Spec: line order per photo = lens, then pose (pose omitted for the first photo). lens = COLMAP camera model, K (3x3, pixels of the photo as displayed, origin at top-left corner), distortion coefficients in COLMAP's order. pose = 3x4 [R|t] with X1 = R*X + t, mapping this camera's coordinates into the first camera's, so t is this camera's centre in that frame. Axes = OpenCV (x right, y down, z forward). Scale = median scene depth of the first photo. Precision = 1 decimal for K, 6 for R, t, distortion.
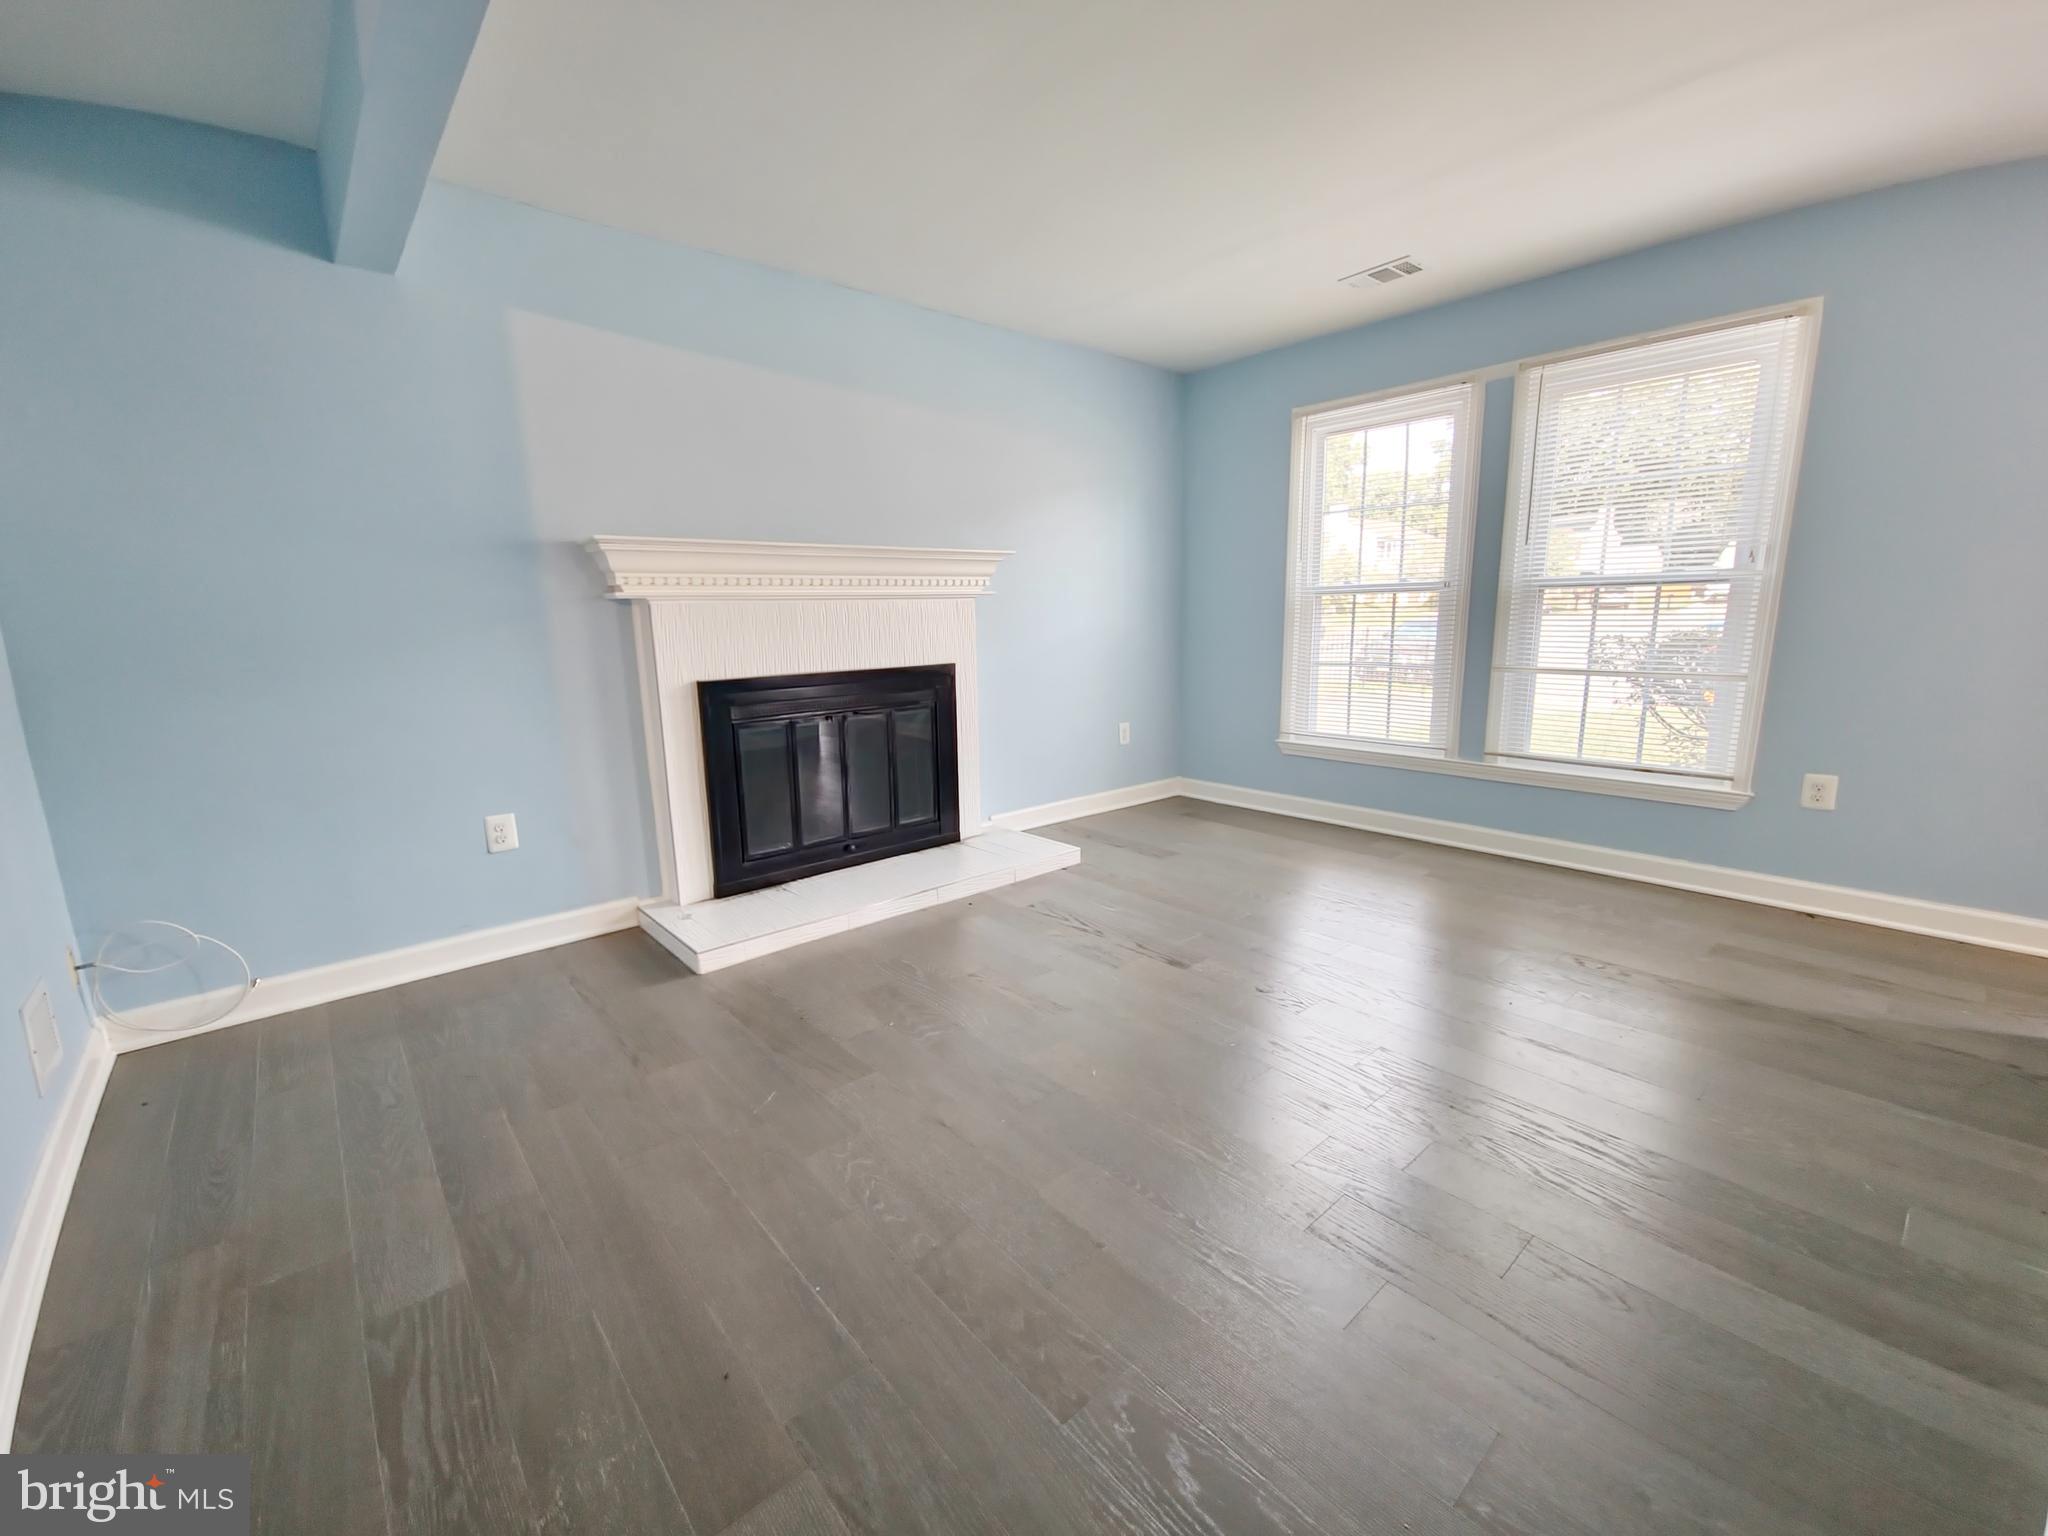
lens RADIAL K [[842.2, 0, 1009.8], [0, 842.2, 772.2], [0, 0, 1]] dist [0.009216, -0.009311]
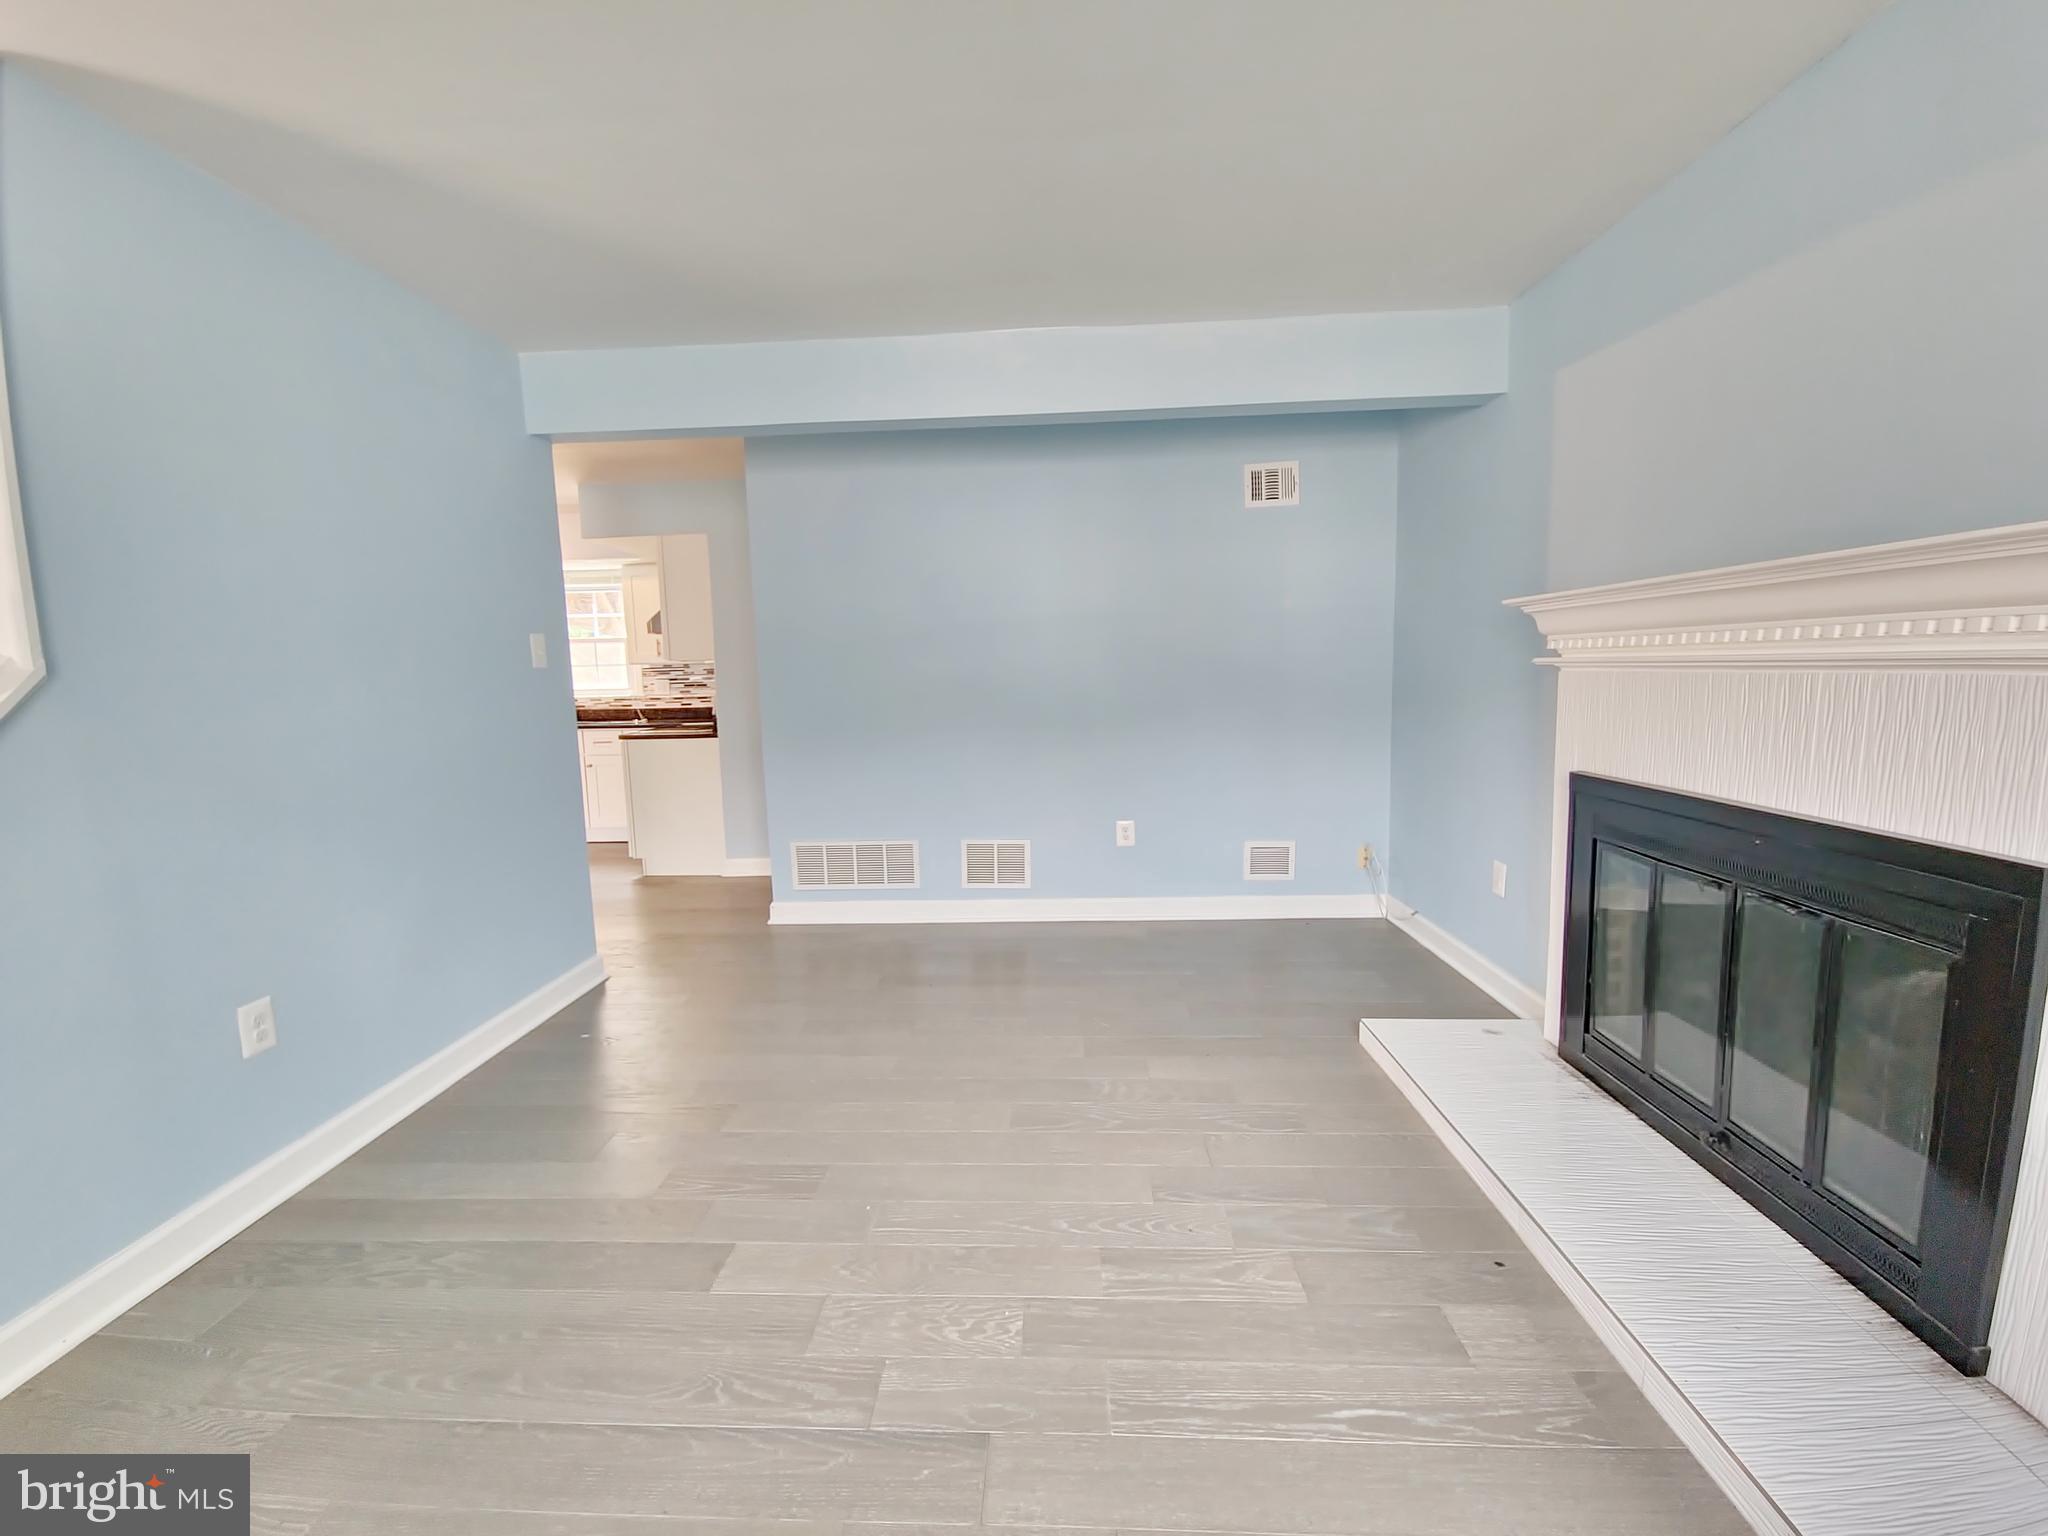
lens RADIAL K [[843.2, 0, 1012.6], [0, 843.2, 771.7], [0, 0, 1]] dist [0.010823, -0.008768]
pose [[-0.689698, 0.122130, -0.713724, 0.455109], [-0.101767, 0.959541, 0.262535, -0.219860], [0.716910, 0.253703, -0.649364, 0.962608]]
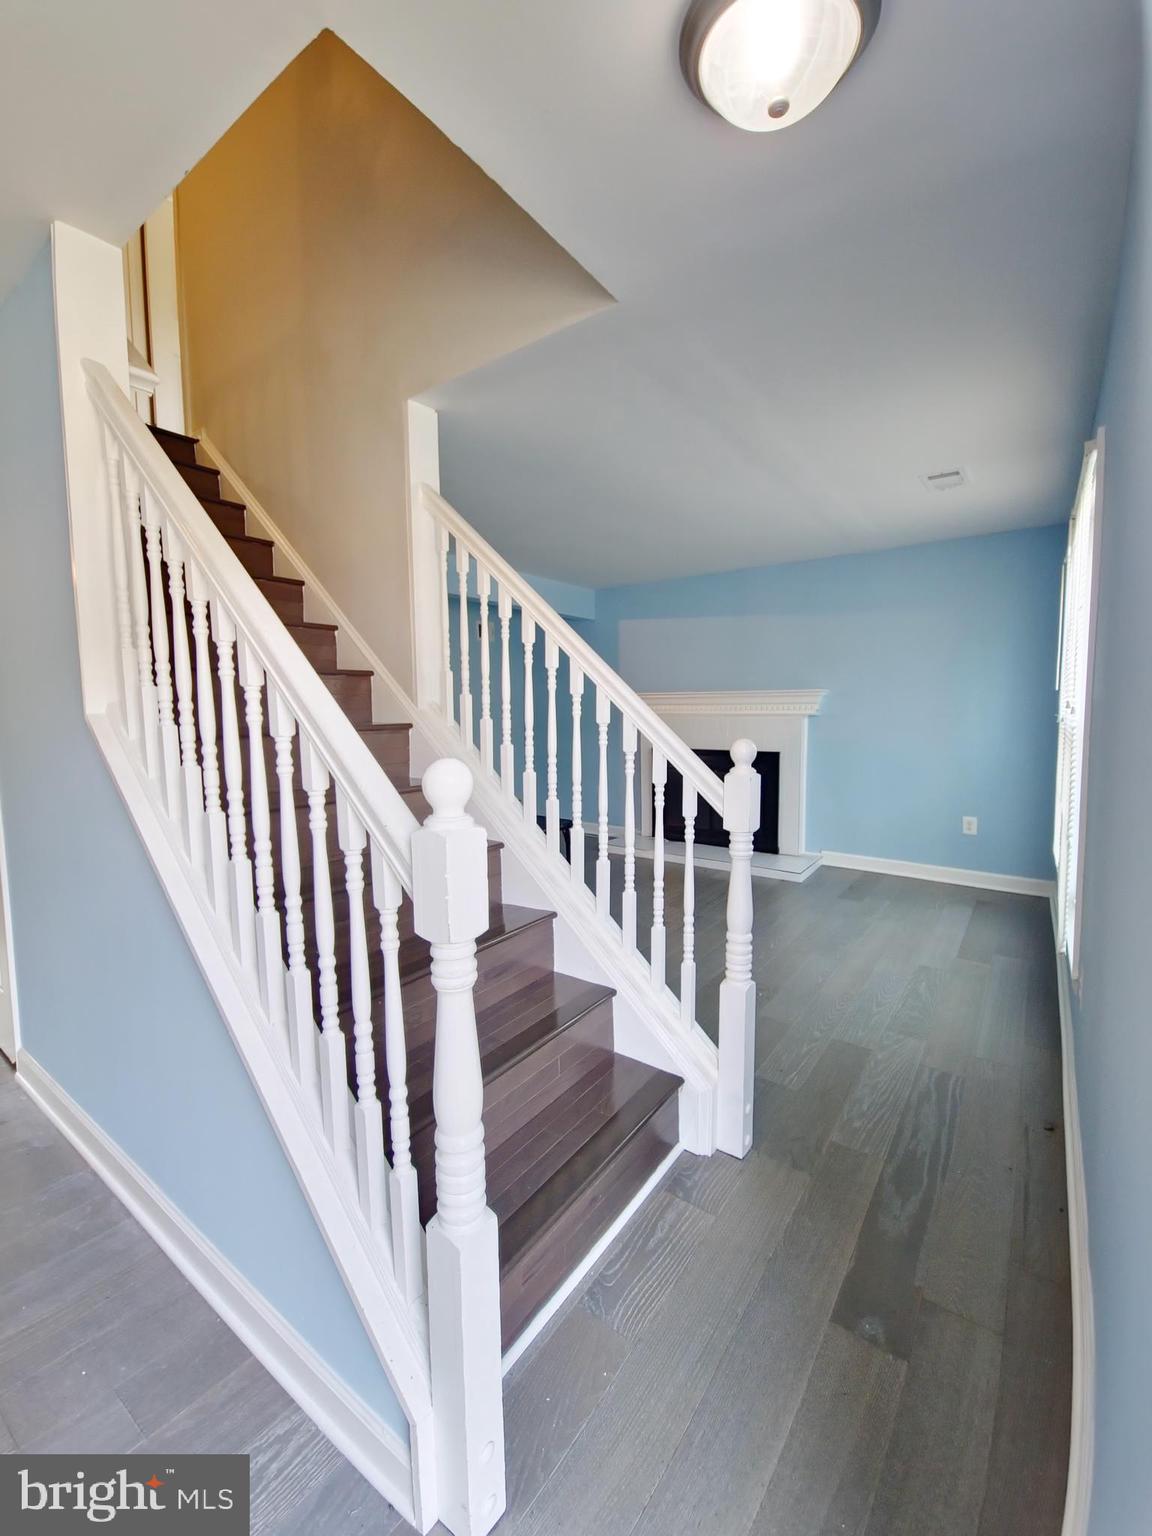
lens RADIAL K [[631.7, 0, 576.0], [0, 631.7, 768.0], [0, 0, 1]] dist [0.009216, -0.009311]
pose [[0.226516, 0.108232, -0.967975, 1.191336], [-0.181912, 0.981021, 0.067121, -0.115252], [0.956869, 0.160882, 0.241906, 0.287701]]
